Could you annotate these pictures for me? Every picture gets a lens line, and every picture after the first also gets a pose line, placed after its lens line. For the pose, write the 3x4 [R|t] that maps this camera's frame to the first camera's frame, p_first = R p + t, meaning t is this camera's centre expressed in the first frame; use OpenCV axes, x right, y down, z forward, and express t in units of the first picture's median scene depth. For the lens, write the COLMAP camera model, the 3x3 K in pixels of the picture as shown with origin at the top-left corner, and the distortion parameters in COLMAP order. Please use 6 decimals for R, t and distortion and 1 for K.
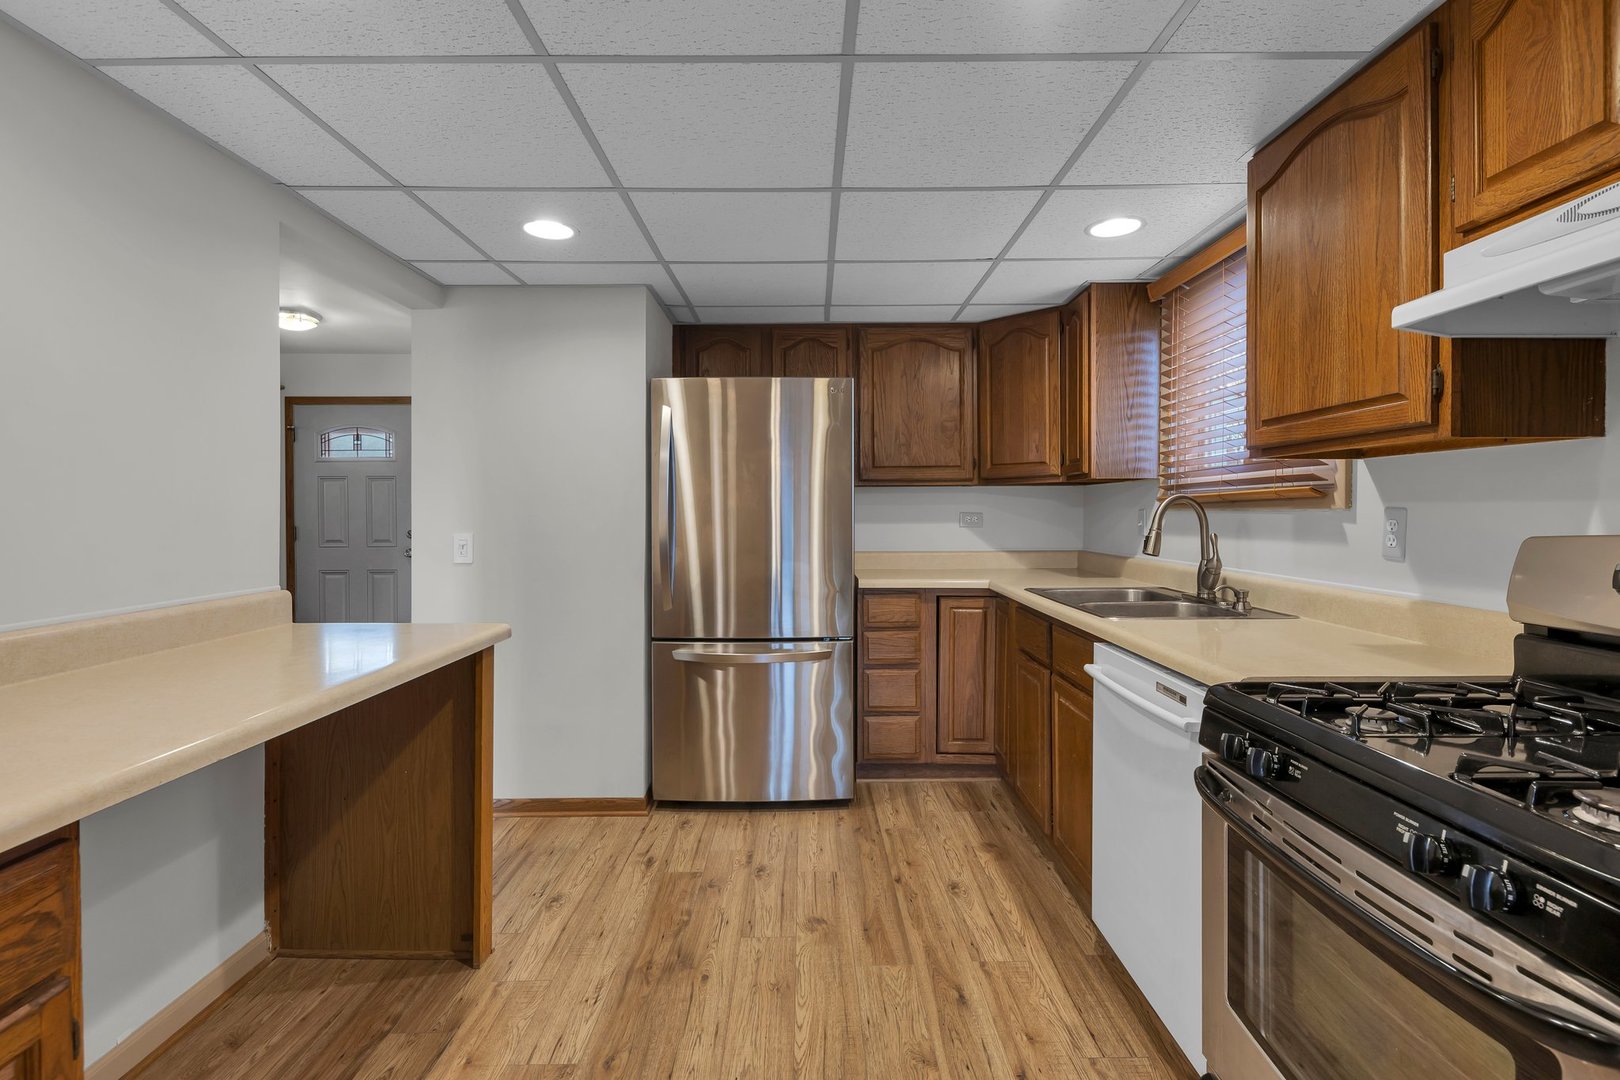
lens RADIAL K [[753.9, 0, 815.8], [0, 753.9, 516.1], [0, 0, 1]] dist [0.014055, -0.003947]
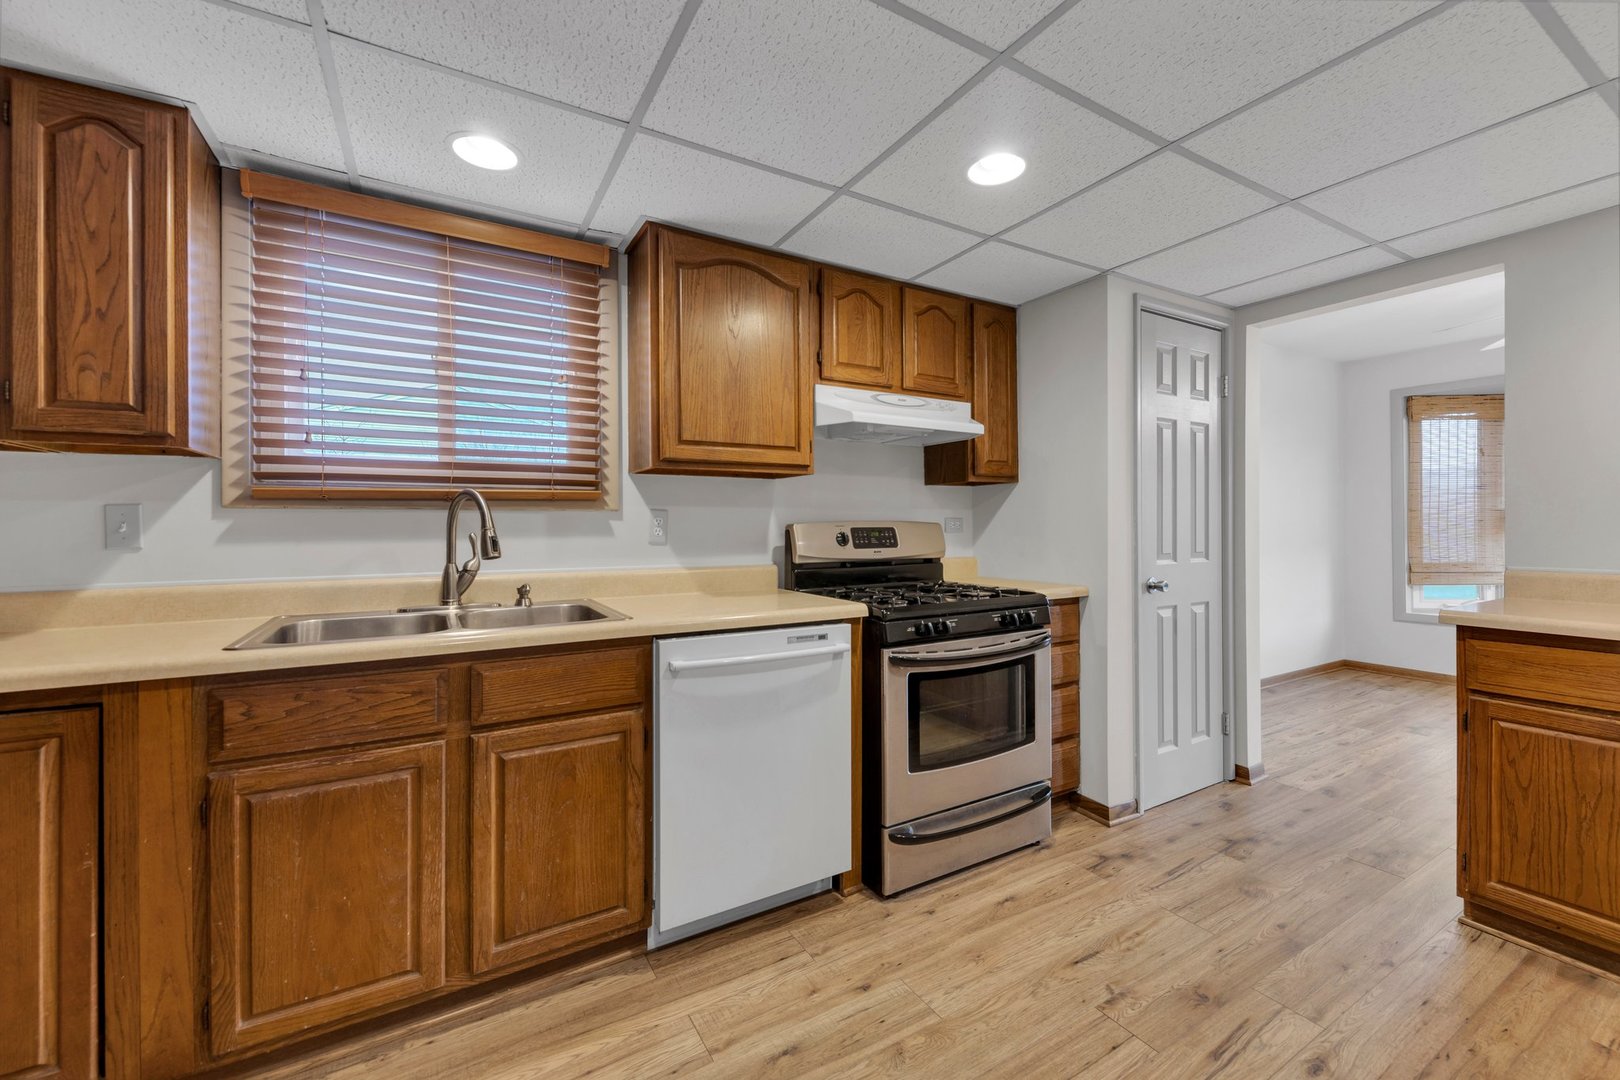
lens RADIAL K [[646.9, 0, 806.6], [0, 646.9, 528.1], [0, 0, 1]] dist [0.008417, -0.002617]
pose [[-0.496756, 0.002133, 0.867888, -0.364648], [0.010996, 0.999932, 0.003836, 0.017908], [-0.867821, 0.011449, -0.496746, 1.033941]]
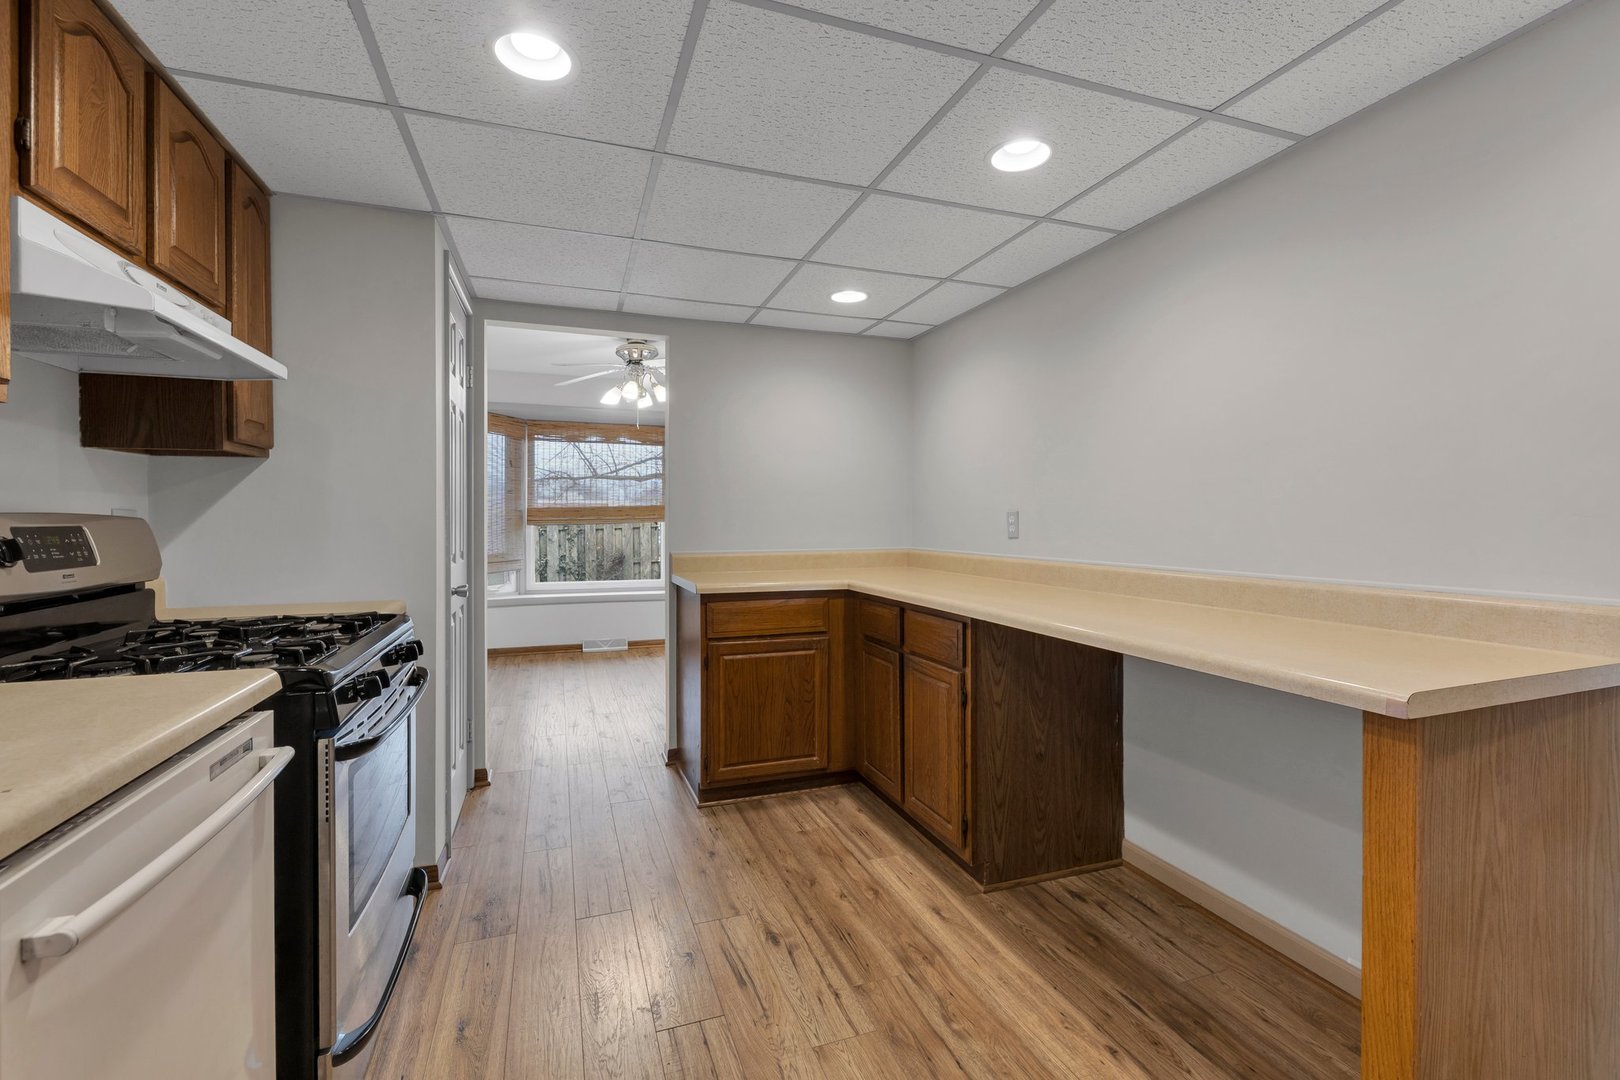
lens RADIAL K [[710.6, 0, 814.6], [0, 710.6, 522.9], [0, 0, 1]] dist [0.001973, 0.000162]
pose [[-0.942311, 0.004516, -0.334708, 0.129256], [0.000088, 0.999912, 0.013243, 0.011525], [0.334738, 0.012450, -0.942229, 1.143586]]
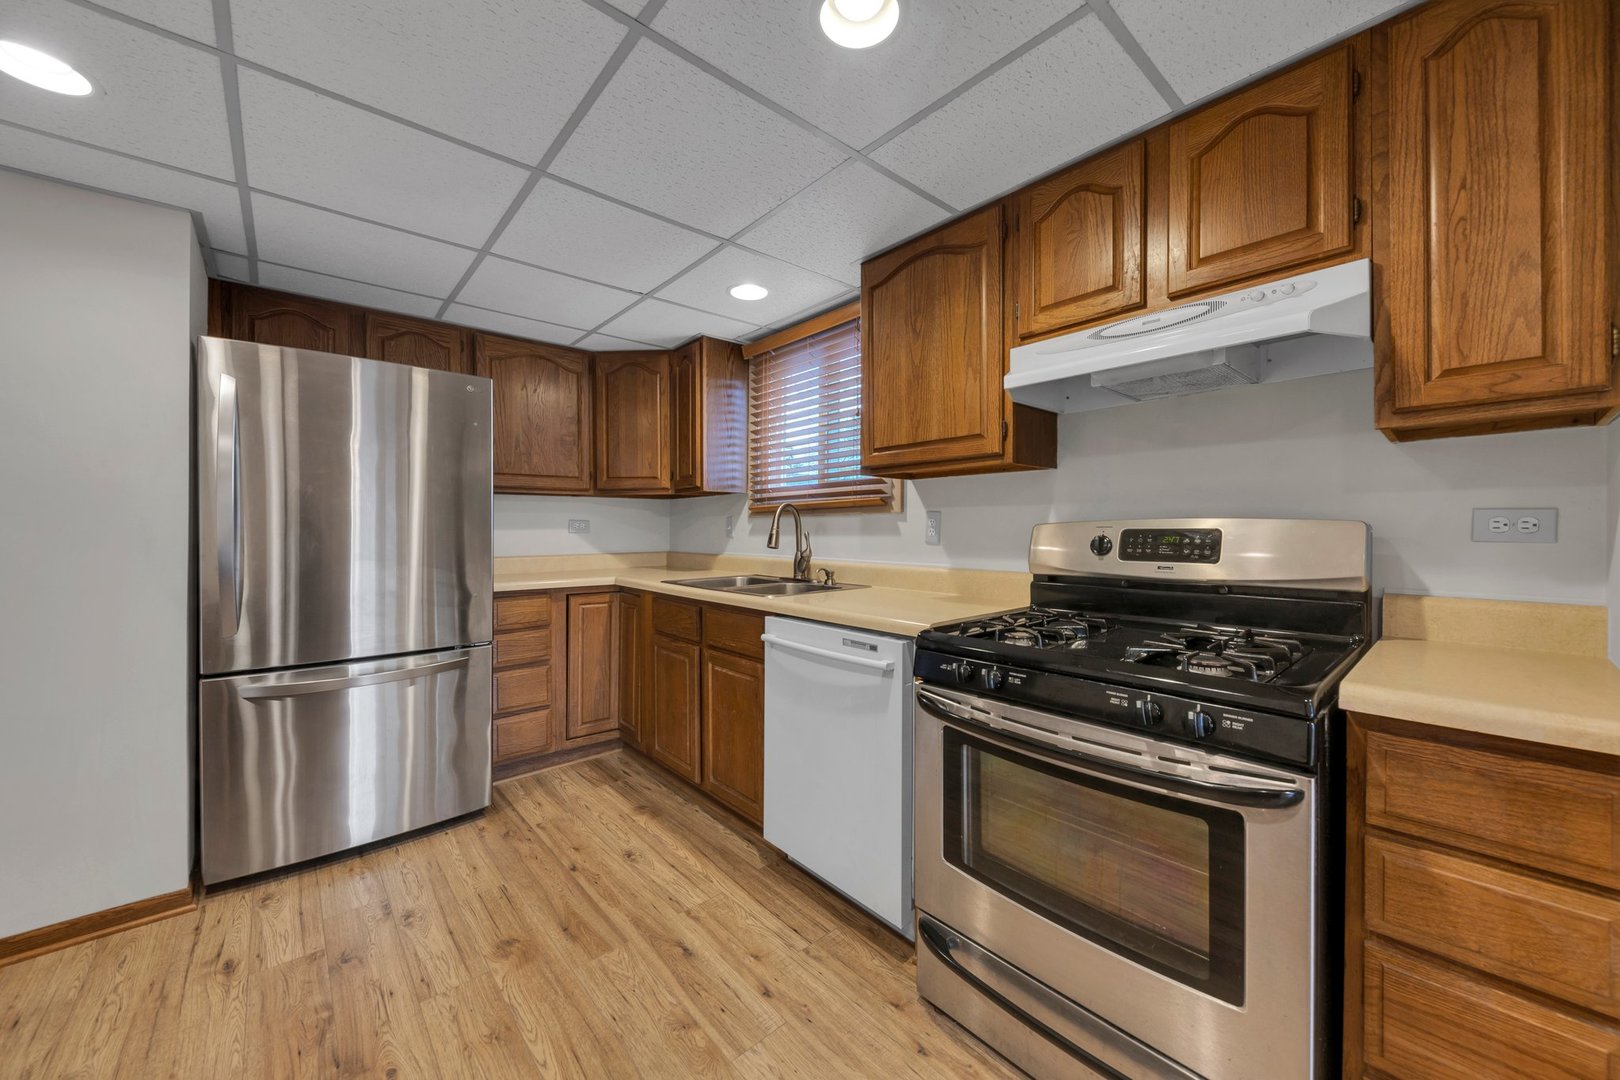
lens RADIAL K [[589.0, 0, 806.7], [0, 589.0, 531.6], [0, 0, 1]] dist [0.006659, -0.003108]
pose [[0.758187, -0.002824, 0.652031, -0.176967], [0.004430, 0.999990, -0.000821, 0.023494], [-0.652022, 0.003511, 0.758192, 0.181302]]
